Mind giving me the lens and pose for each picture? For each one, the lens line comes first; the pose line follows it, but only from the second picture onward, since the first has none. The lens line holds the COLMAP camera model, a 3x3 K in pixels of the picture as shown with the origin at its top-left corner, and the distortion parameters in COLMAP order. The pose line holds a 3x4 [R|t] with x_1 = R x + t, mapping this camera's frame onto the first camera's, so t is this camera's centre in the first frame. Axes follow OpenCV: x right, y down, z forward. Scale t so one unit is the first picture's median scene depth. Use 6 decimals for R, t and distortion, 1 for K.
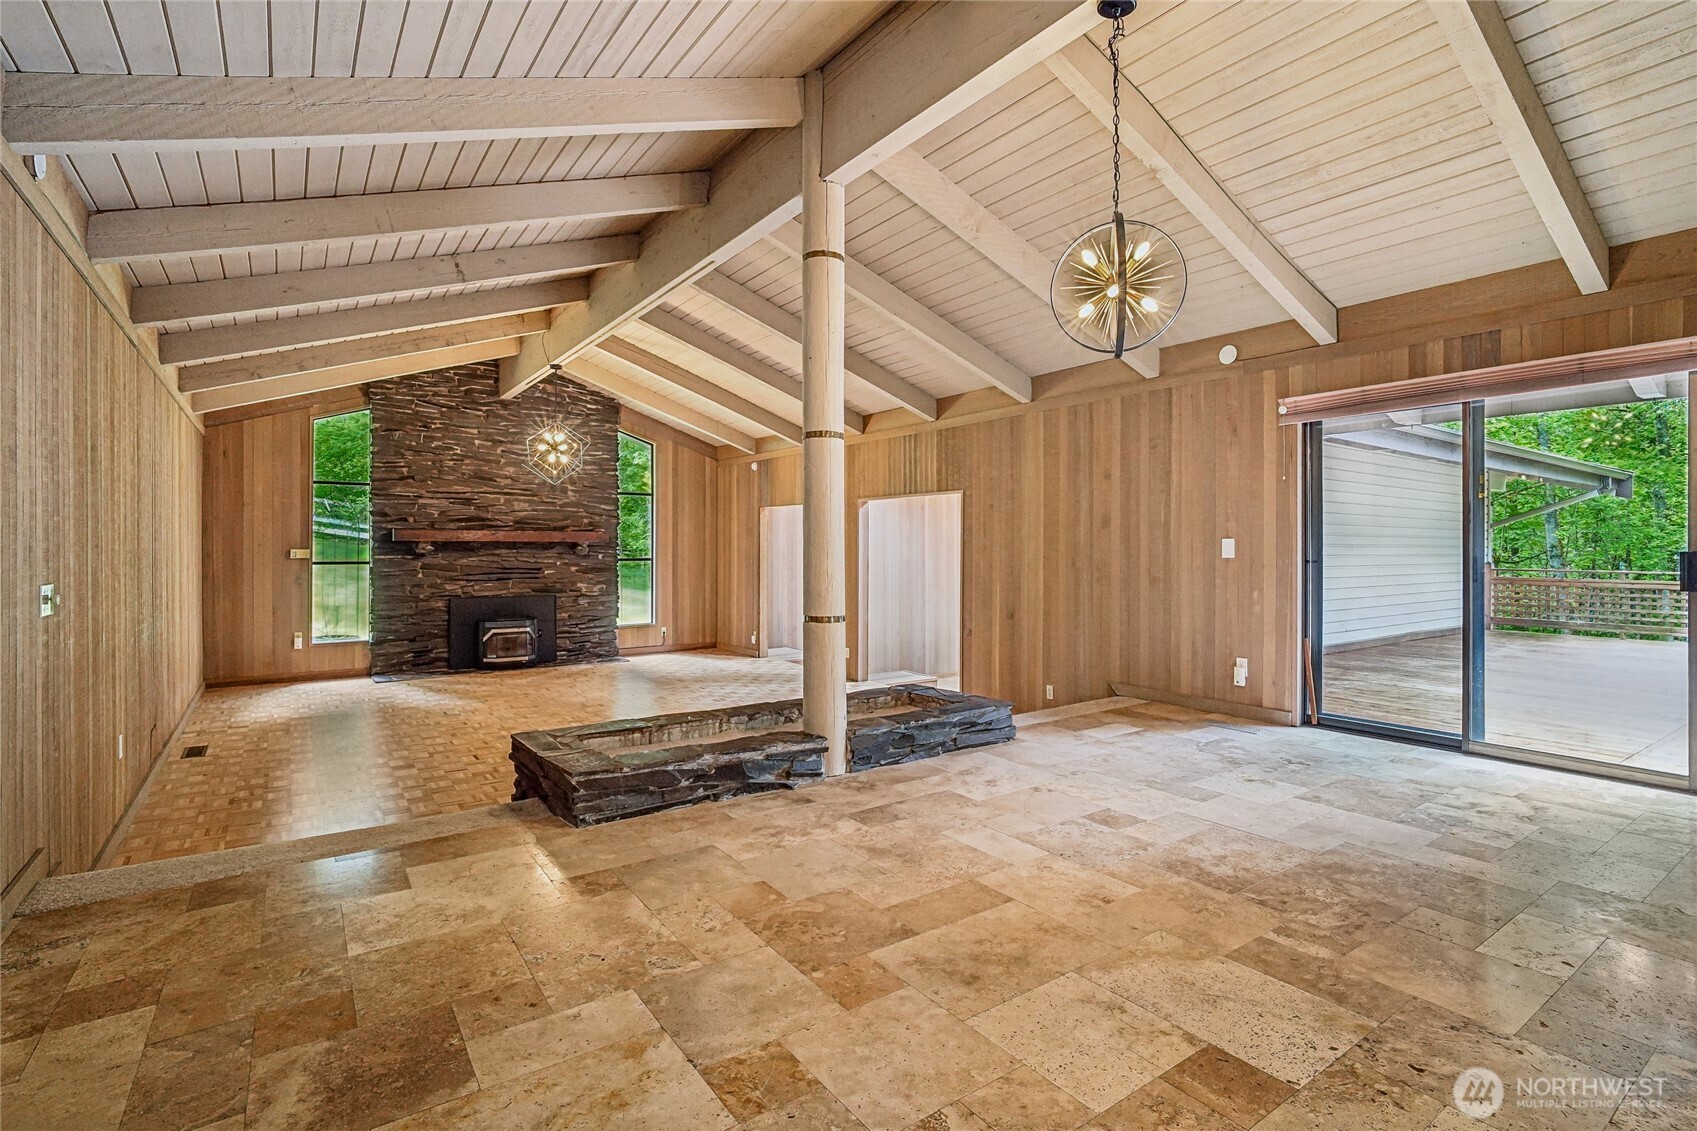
lens RADIAL K [[805.4, 0, 852.0], [0, 805.4, 554.2], [0, 0, 1]] dist [-0.013111, 0.005933]
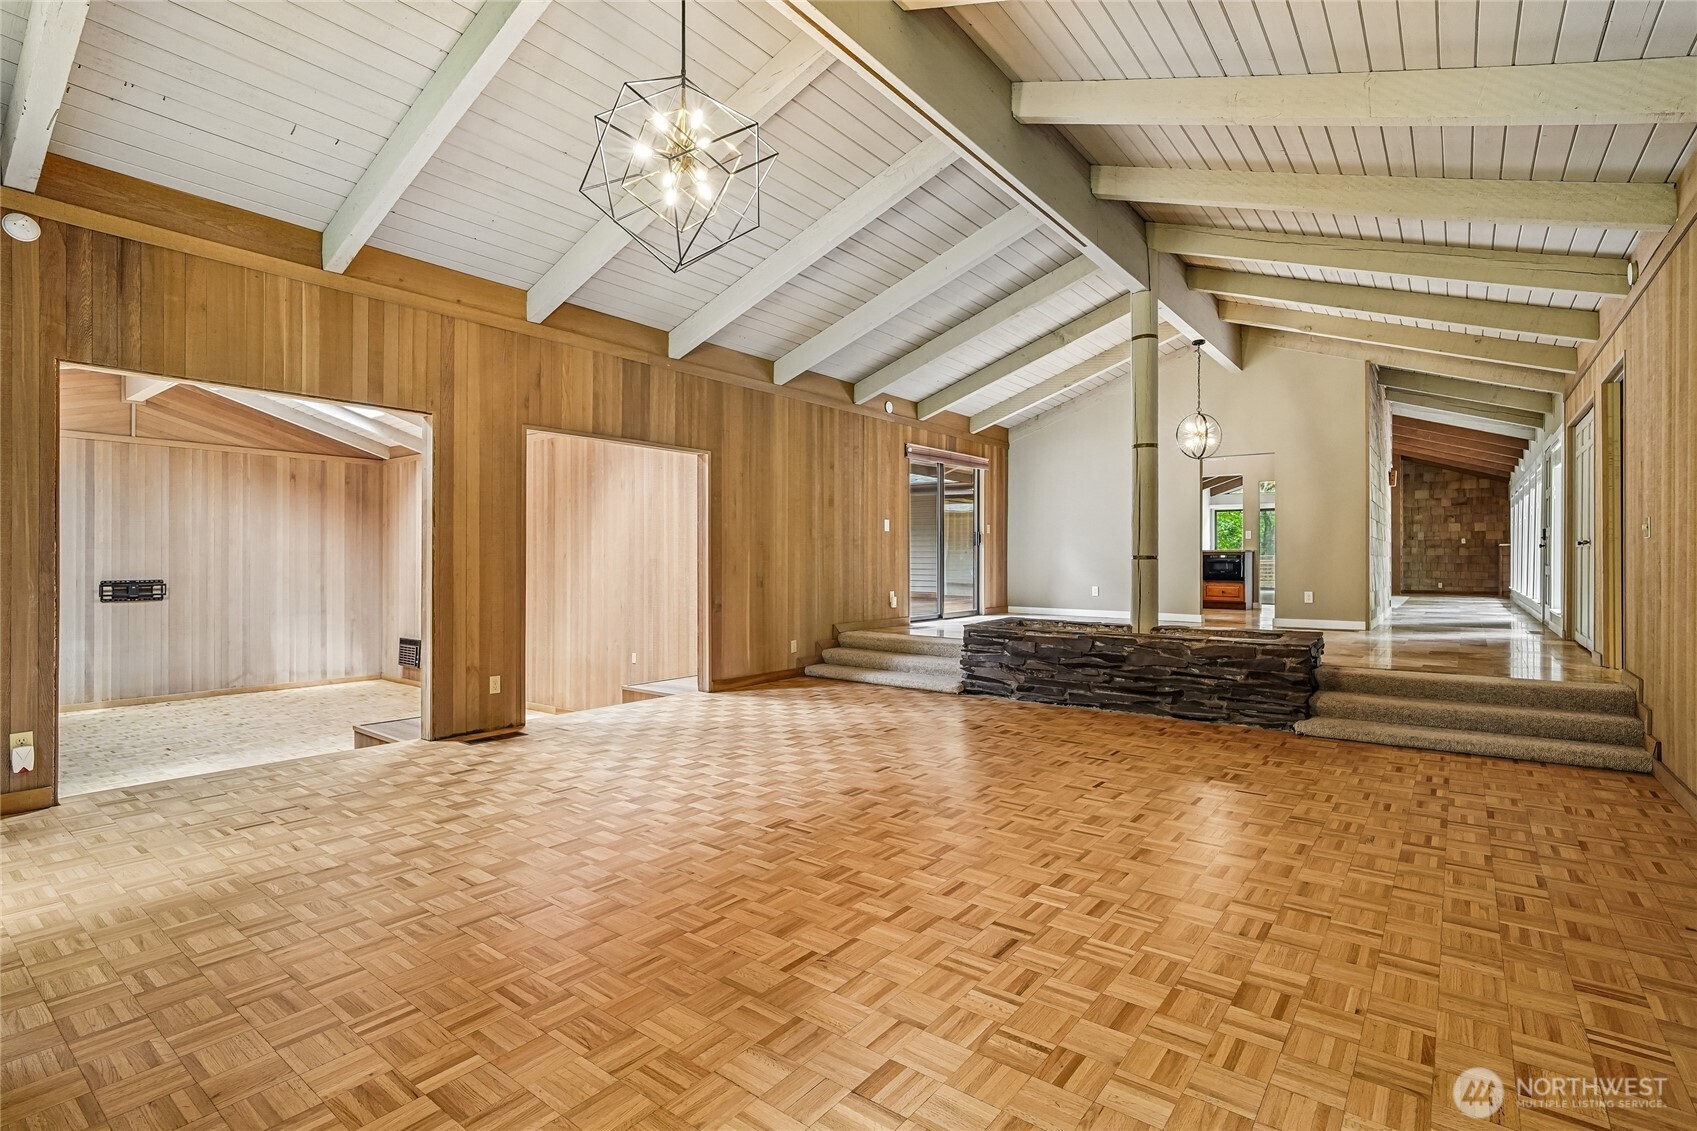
lens RADIAL K [[805.4, 0, 858.0], [0, 805.4, 561.2], [0, 0, 1]] dist [-0.013111, 0.005933]
pose [[-0.307080, -0.006023, 0.951665, -0.616305], [0.007553, 0.999933, 0.008765, 0.029230], [-0.951654, 0.009880, -0.307014, 0.898445]]
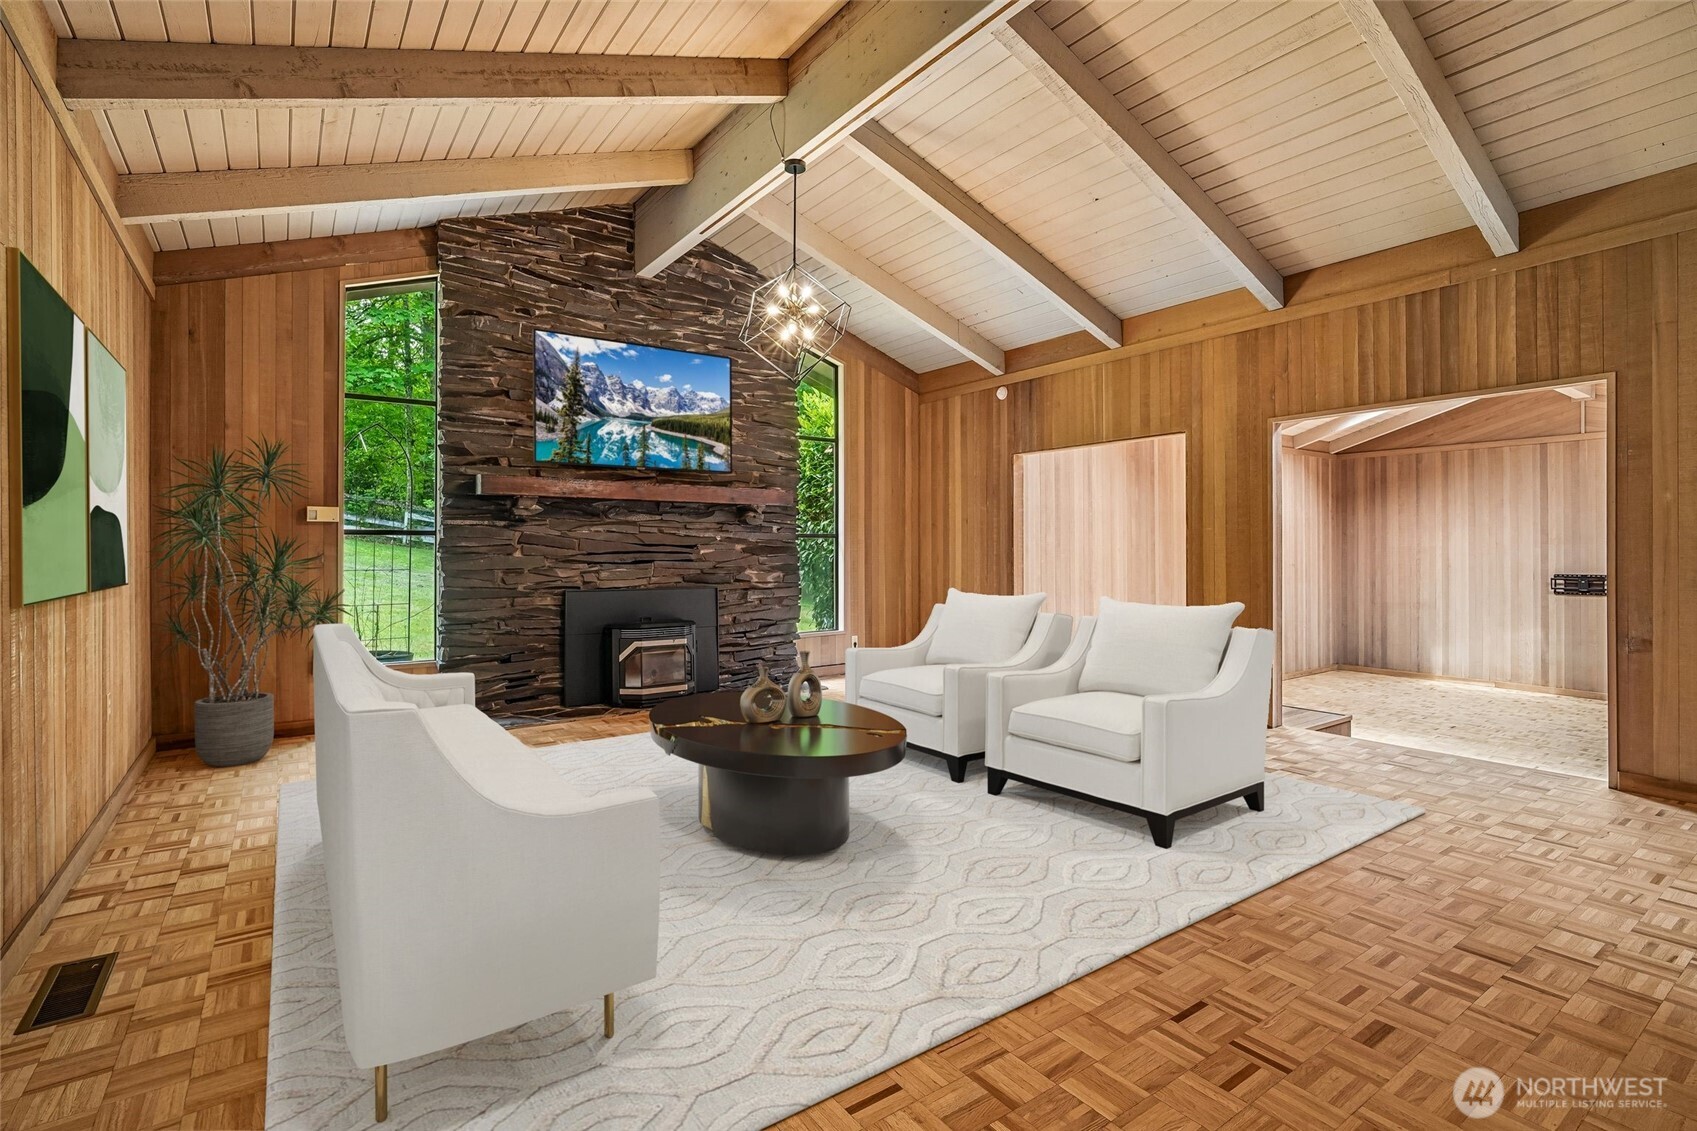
lens RADIAL K [[805.4, 0, 855.2], [0, 805.4, 553.5], [0, 0, 1]] dist [-0.013111, 0.005933]
pose [[0.999976, -0.003796, 0.005749, -0.284445], [0.003829, 0.999976, -0.005768, 0.030571], [-0.005727, 0.005790, 0.999967, 0.386933]]
